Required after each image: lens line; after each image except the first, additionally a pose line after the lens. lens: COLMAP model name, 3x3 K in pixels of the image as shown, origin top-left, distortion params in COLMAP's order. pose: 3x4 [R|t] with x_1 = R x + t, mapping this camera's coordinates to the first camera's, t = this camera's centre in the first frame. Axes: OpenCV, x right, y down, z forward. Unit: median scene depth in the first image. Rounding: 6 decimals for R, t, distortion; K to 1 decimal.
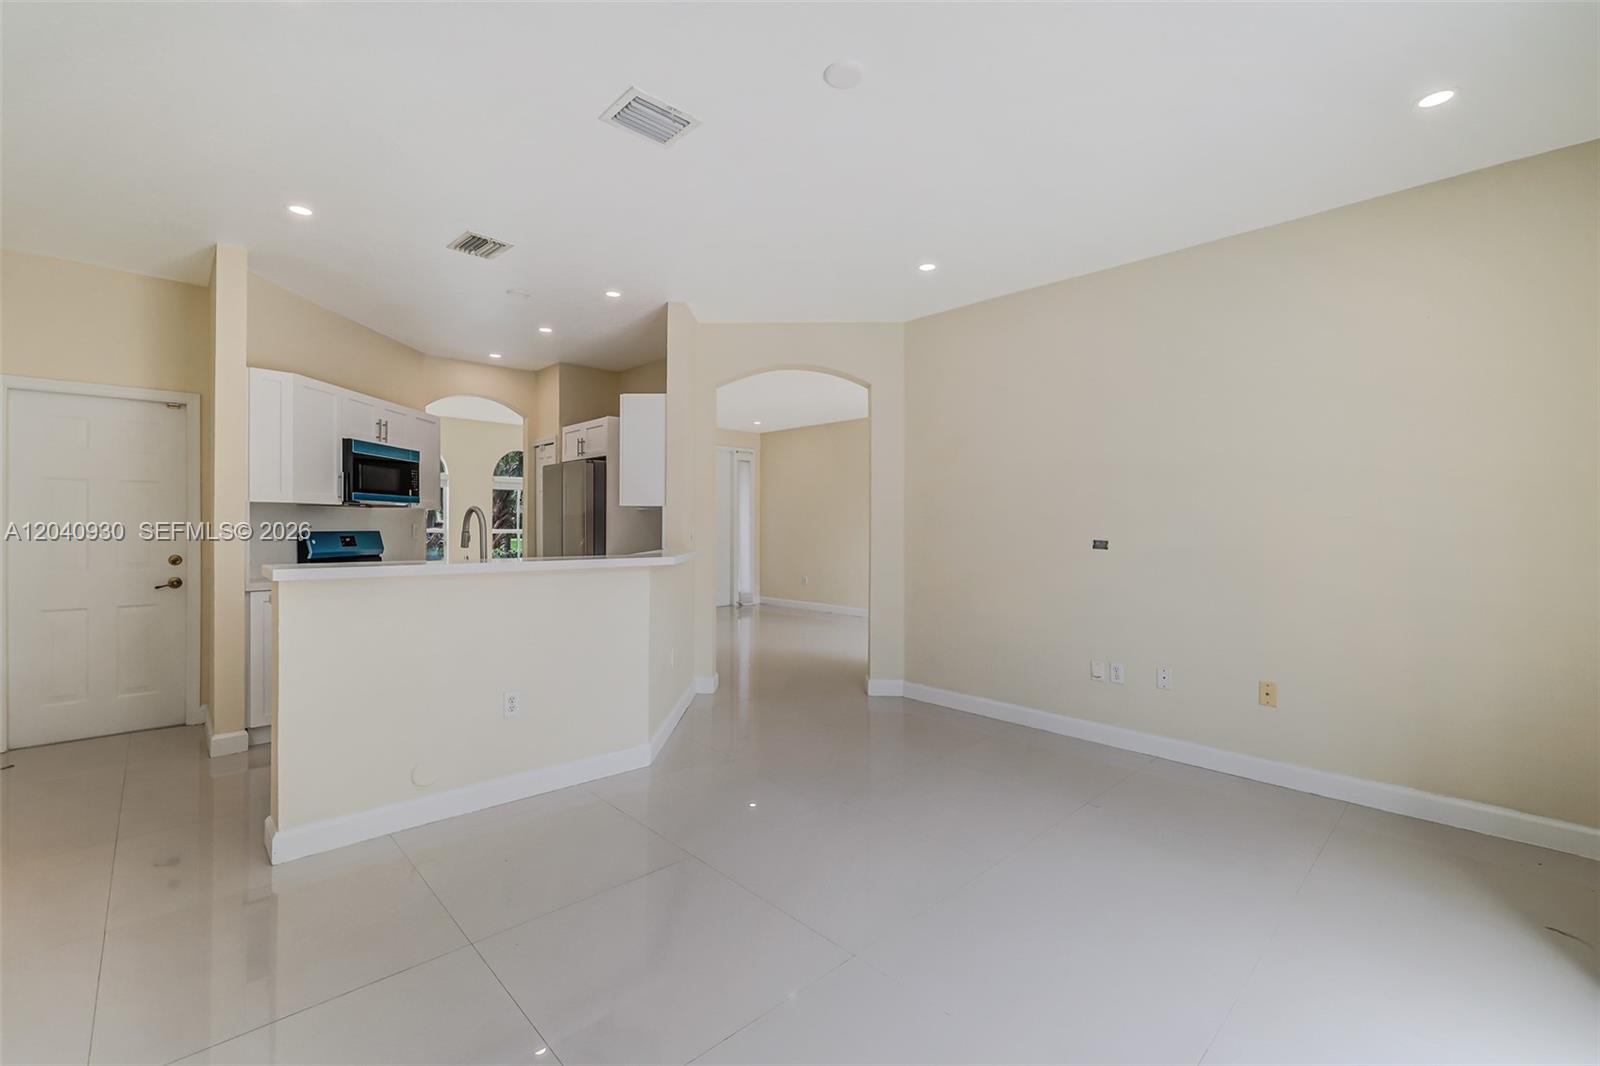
lens RADIAL K [[684.4, 0, 779.8], [0, 684.4, 529.5], [0, 0, 1]] dist [-0.001846, -0.000234]
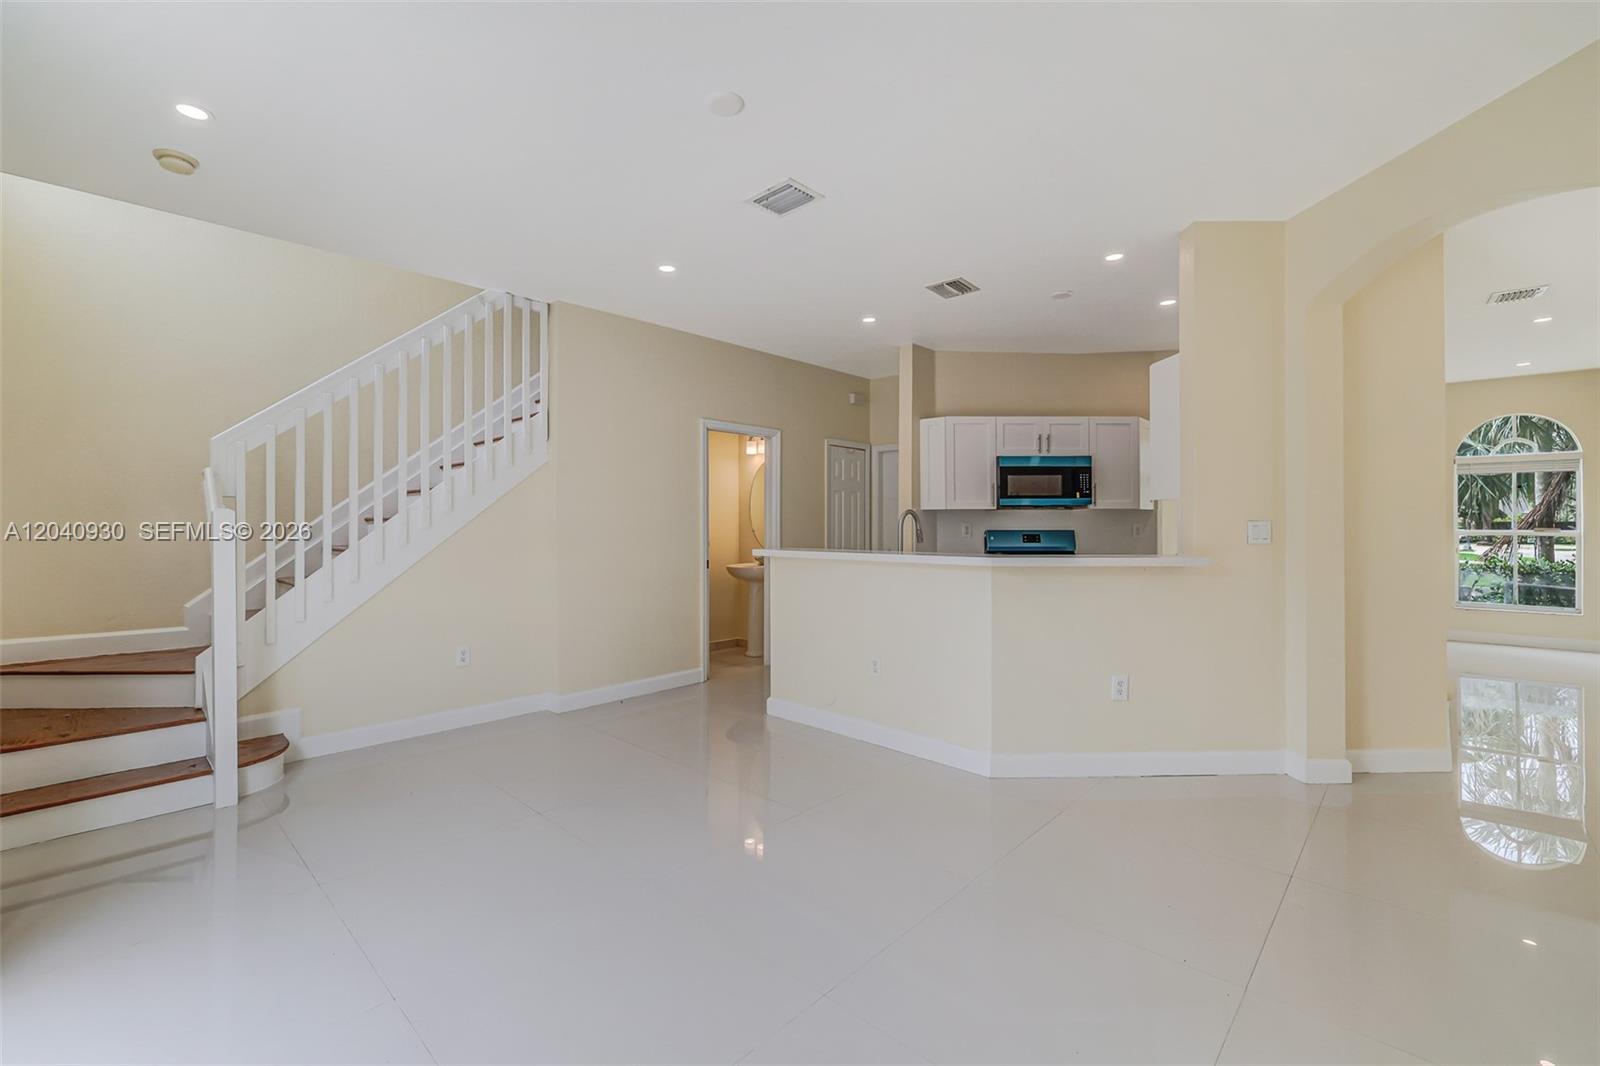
lens RADIAL K [[684.4, 0, 779.8], [0, 684.4, 529.5], [0, 0, 1]] dist [-0.001846, -0.000234]
pose [[0.052462, 0.002306, -0.998620, 0.596439], [-0.002929, 0.999993, 0.002155, 0.000378], [0.998619, 0.002812, 0.052469, 0.530511]]
